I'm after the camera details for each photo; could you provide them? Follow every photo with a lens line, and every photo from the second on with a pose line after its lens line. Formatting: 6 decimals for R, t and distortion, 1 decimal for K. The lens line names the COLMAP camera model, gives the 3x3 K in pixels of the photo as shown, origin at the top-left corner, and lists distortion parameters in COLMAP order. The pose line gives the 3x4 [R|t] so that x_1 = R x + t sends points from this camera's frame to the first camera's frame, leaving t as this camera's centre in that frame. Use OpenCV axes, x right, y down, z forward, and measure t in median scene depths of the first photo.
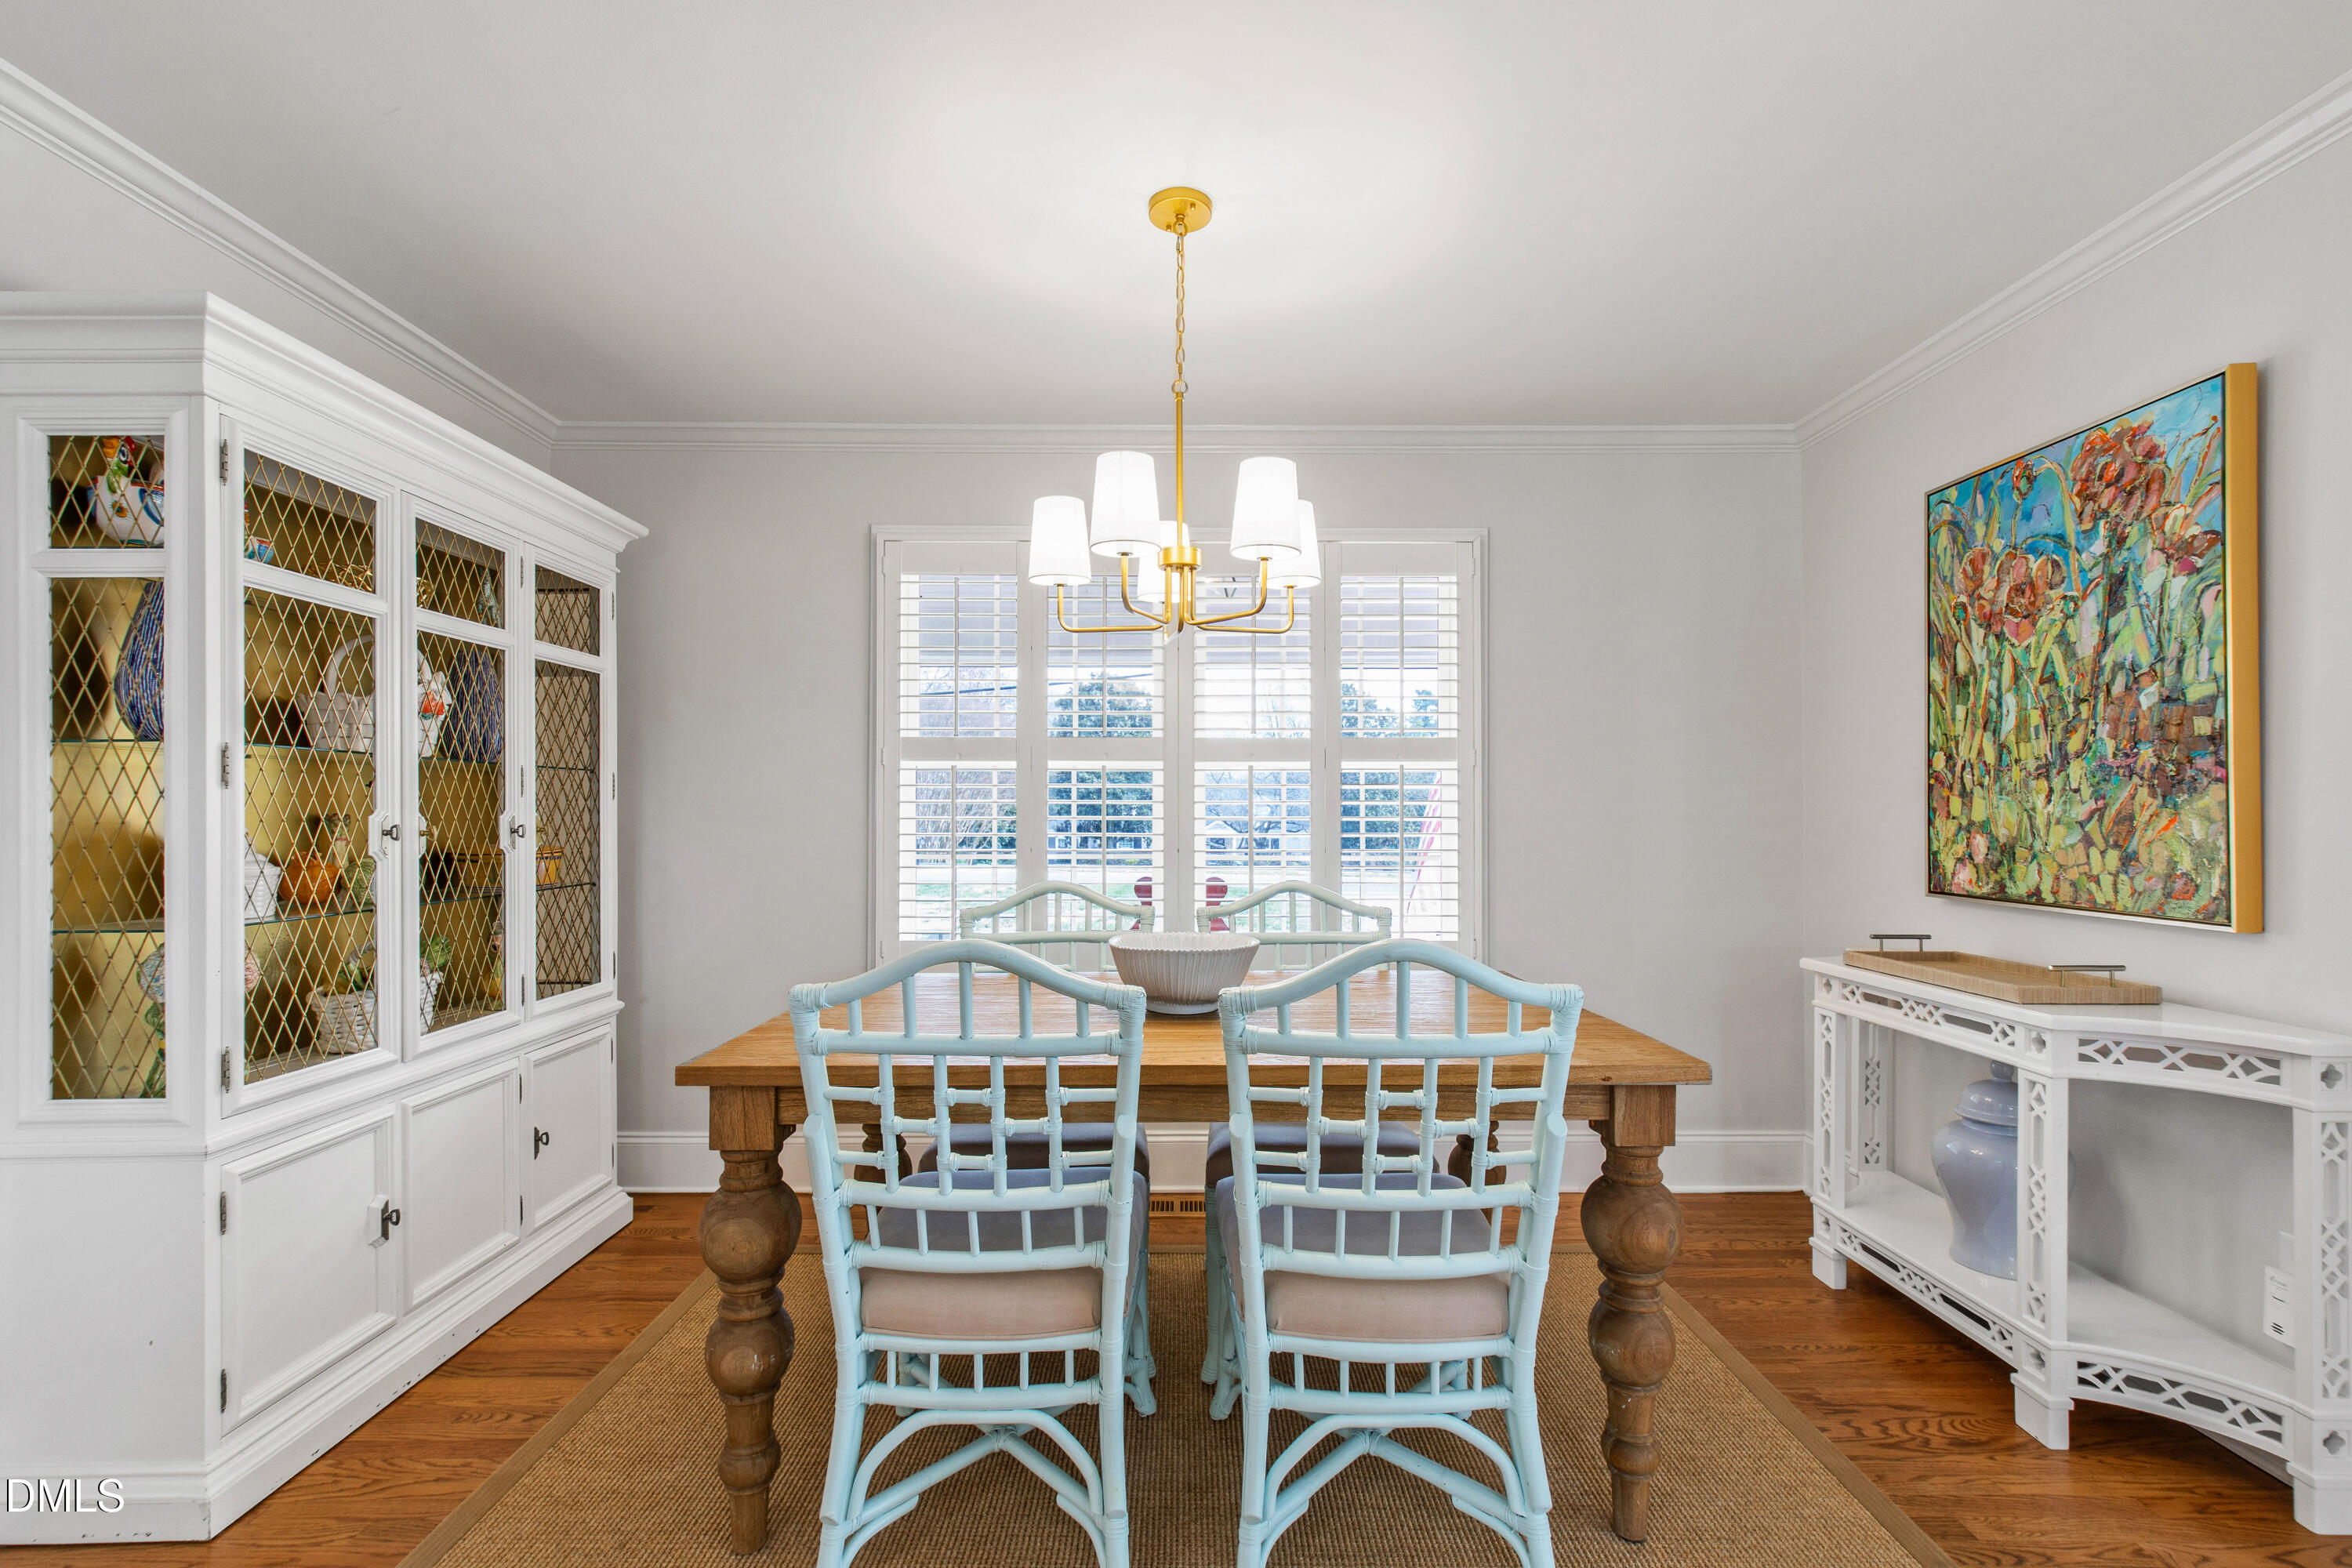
lens RADIAL K [[1065.0, 0, 1179.1], [0, 1065.0, 806.2], [0, 0, 1]] dist [0.004509, -0.000460]
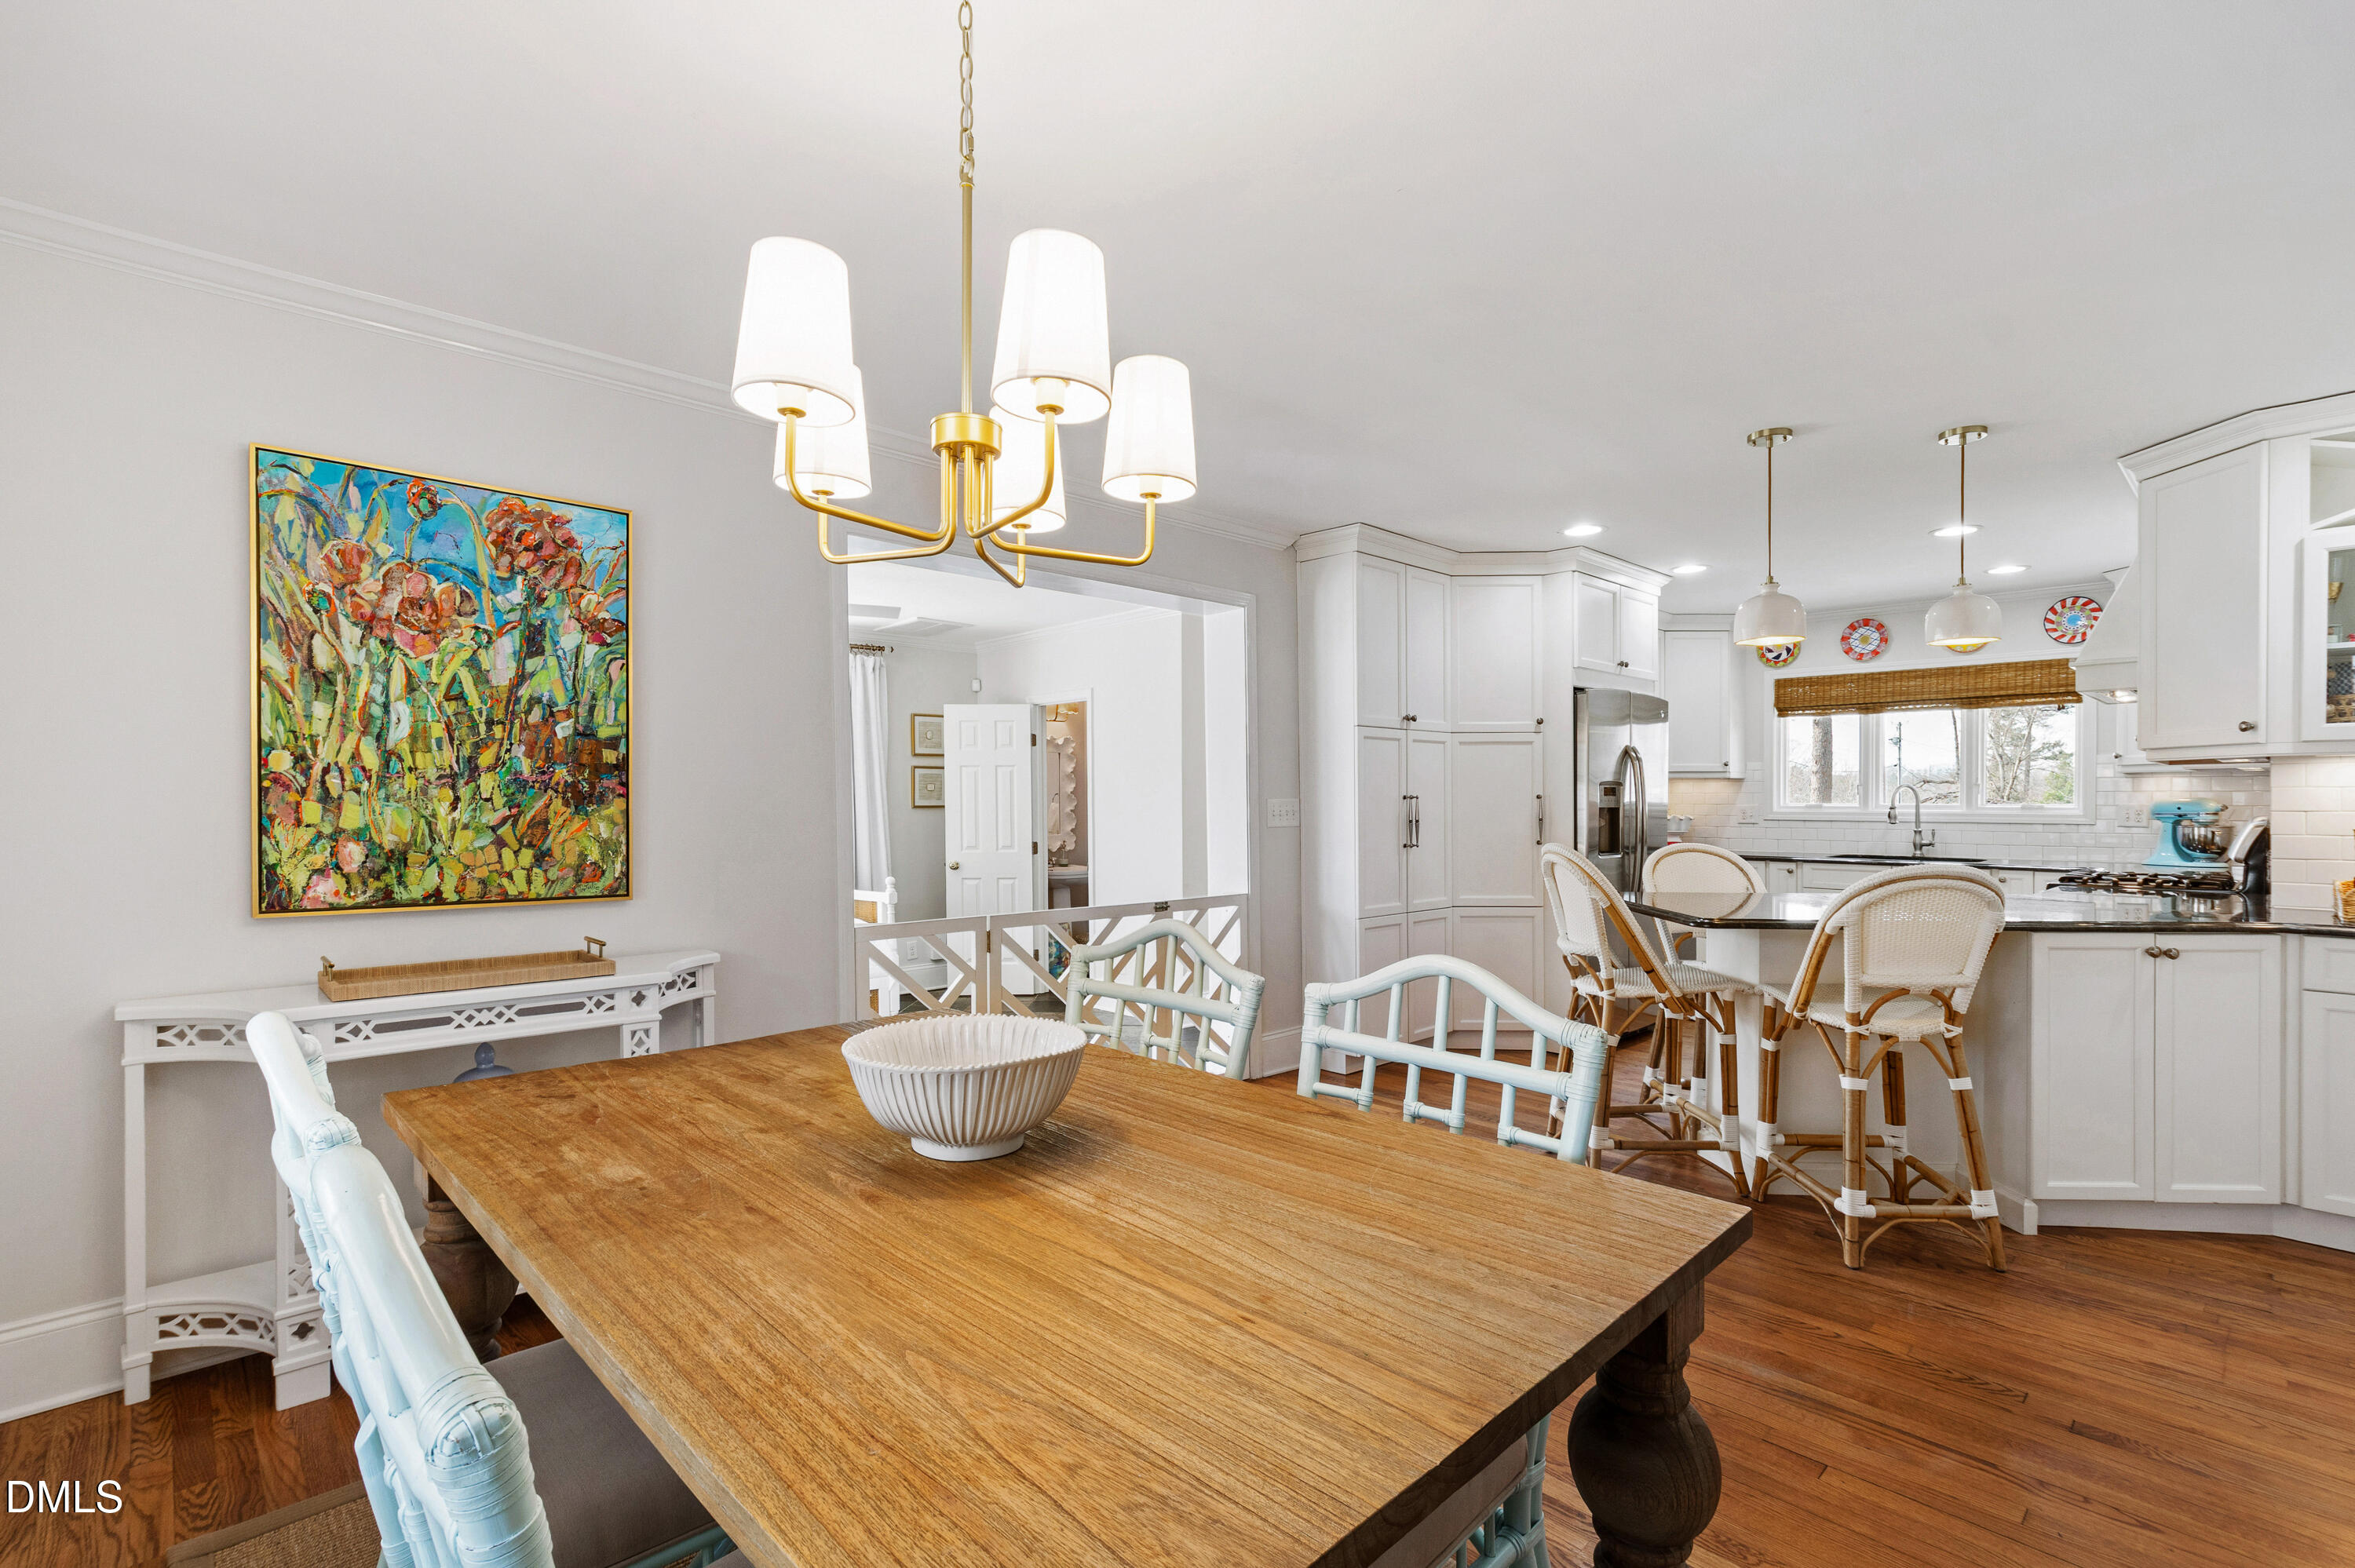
lens RADIAL K [[1086.0, 0, 1168.3], [0, 1086.0, 797.4], [0, 0, 1]] dist [-0.006965, 0.000317]
pose [[-0.686999, 0.001323, 0.726657, -0.495415], [-0.009649, 0.999894, -0.010943, -0.011007], [-0.726594, -0.014529, -0.686913, 1.232847]]
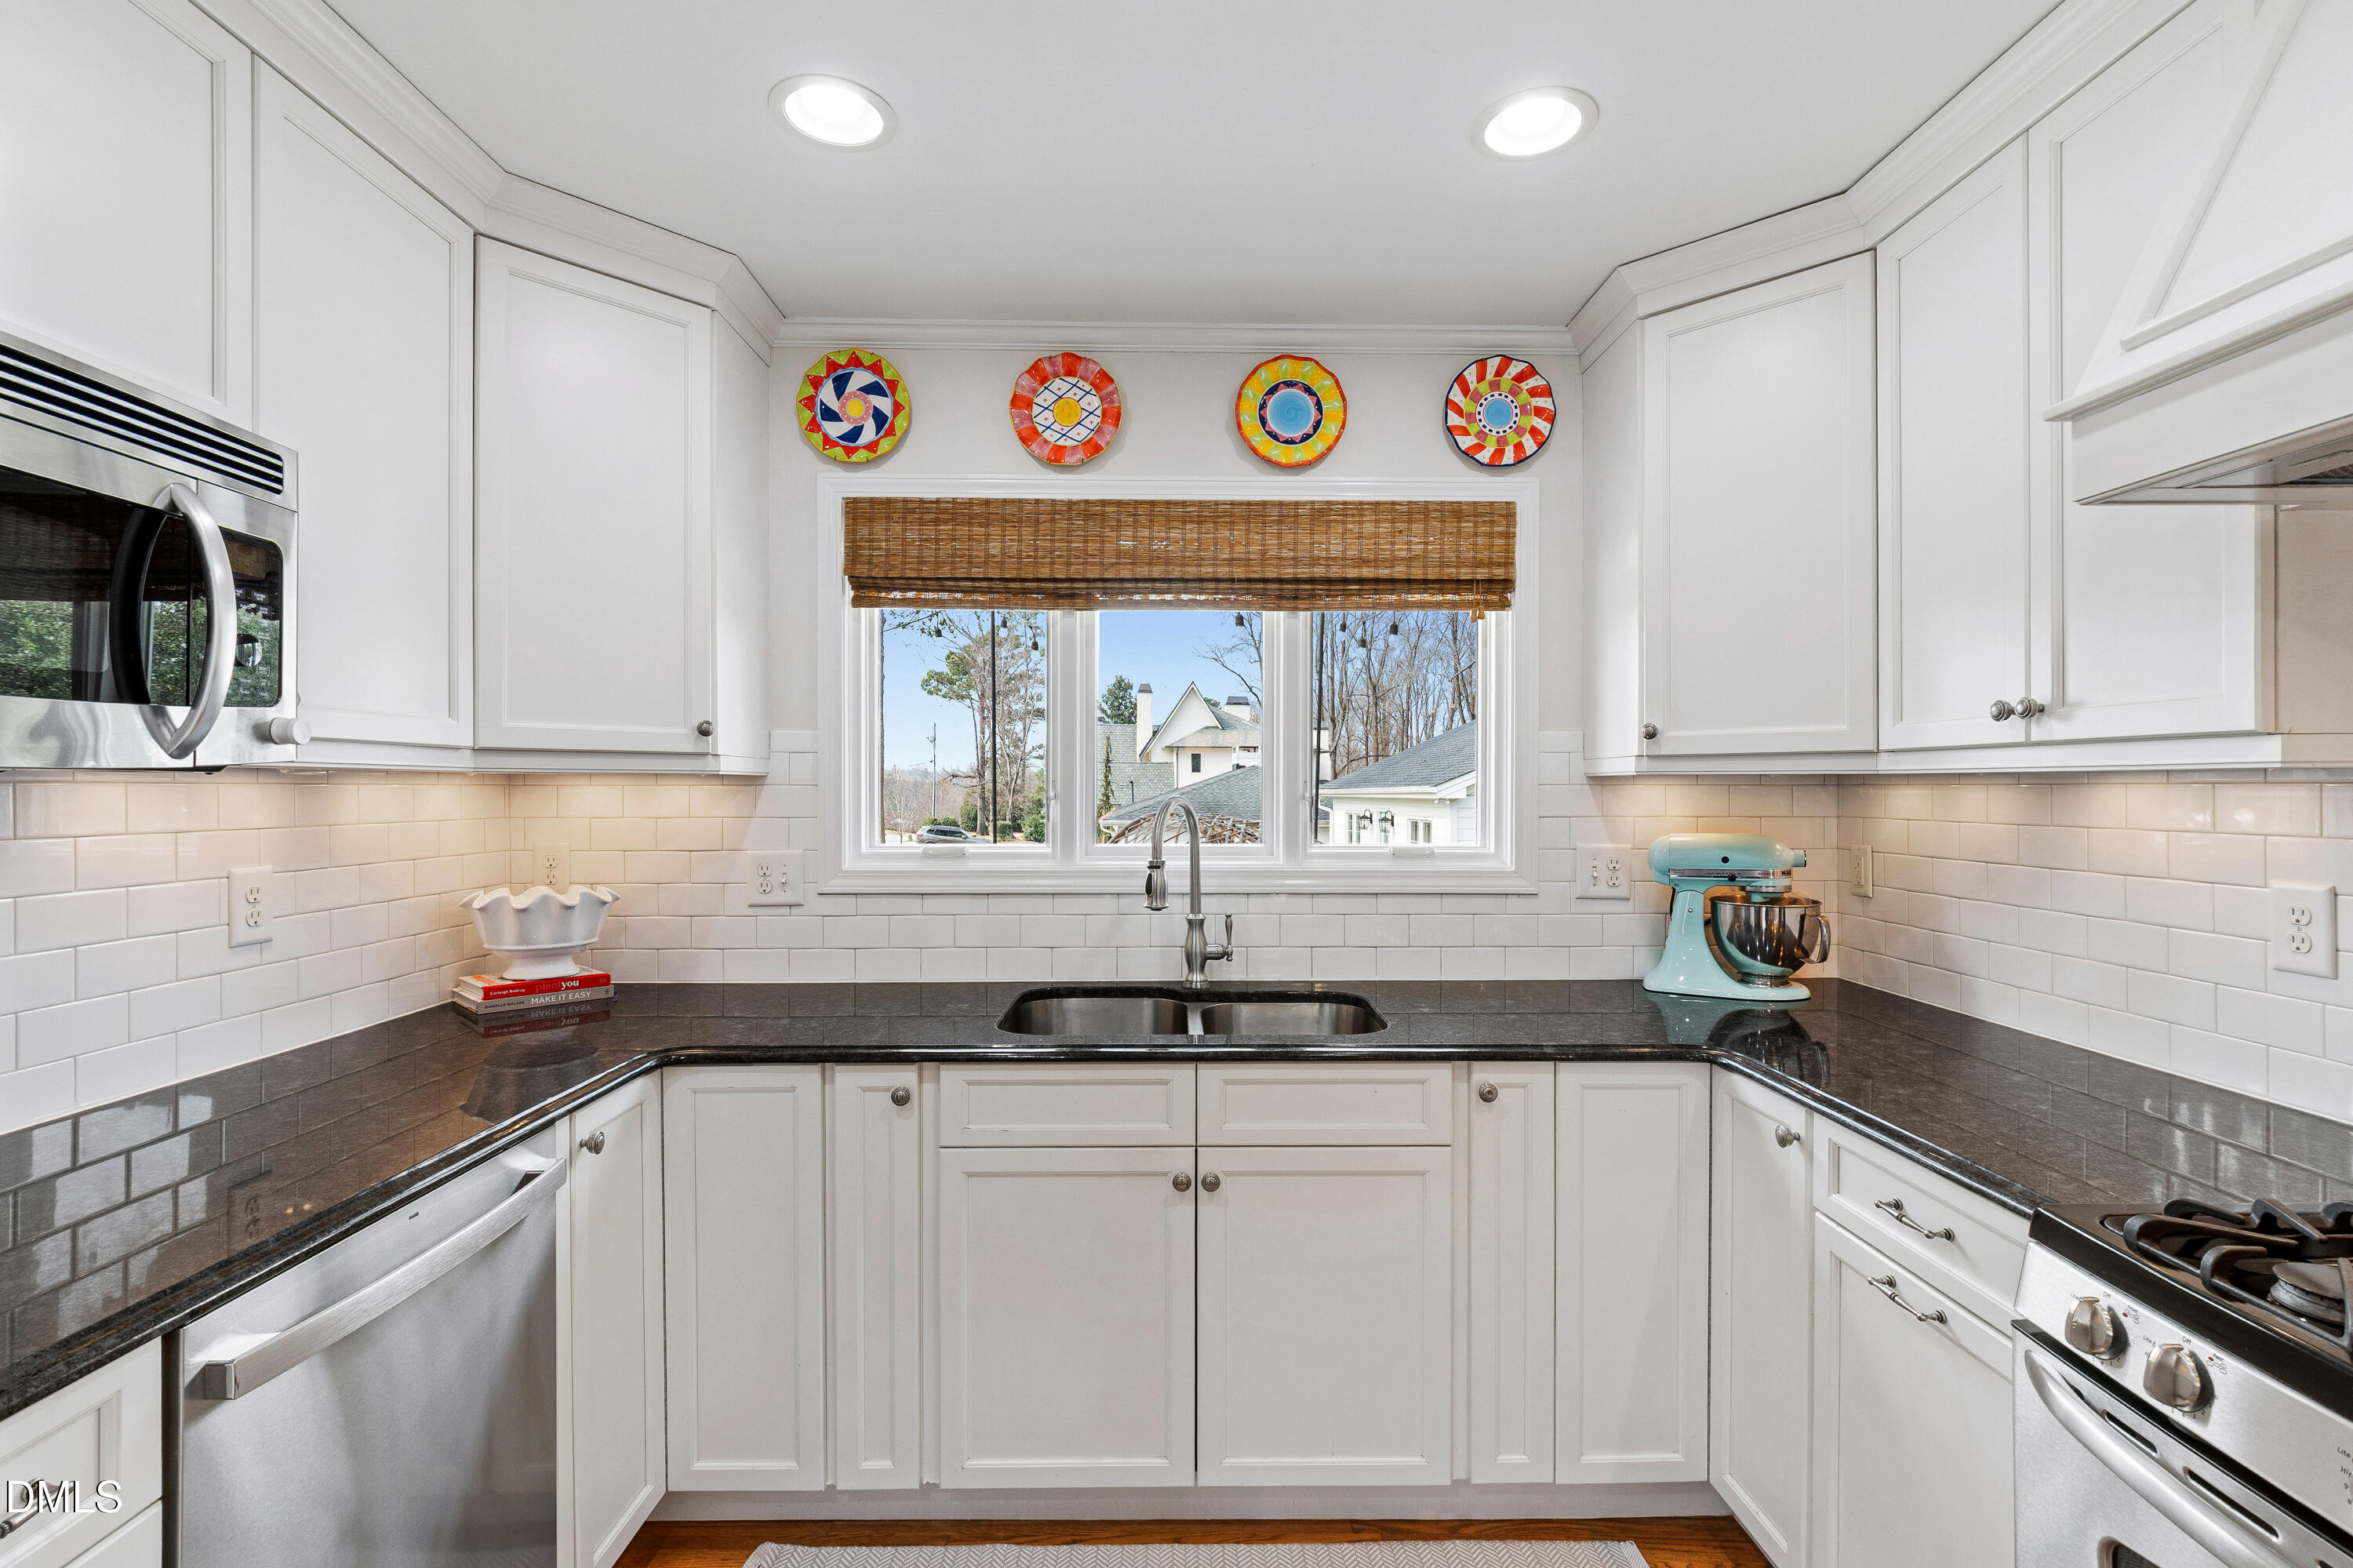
lens RADIAL K [[1069.8, 0, 1180.6], [0, 1069.8, 809.0], [0, 0, 1]] dist [-0.000482, -0.000057]
pose [[-0.999929, -0.000616, -0.011902, 0.217937], [-0.000668, 0.999990, 0.004376, -0.085592], [0.011899, 0.004384, -0.999920, -1.001038]]
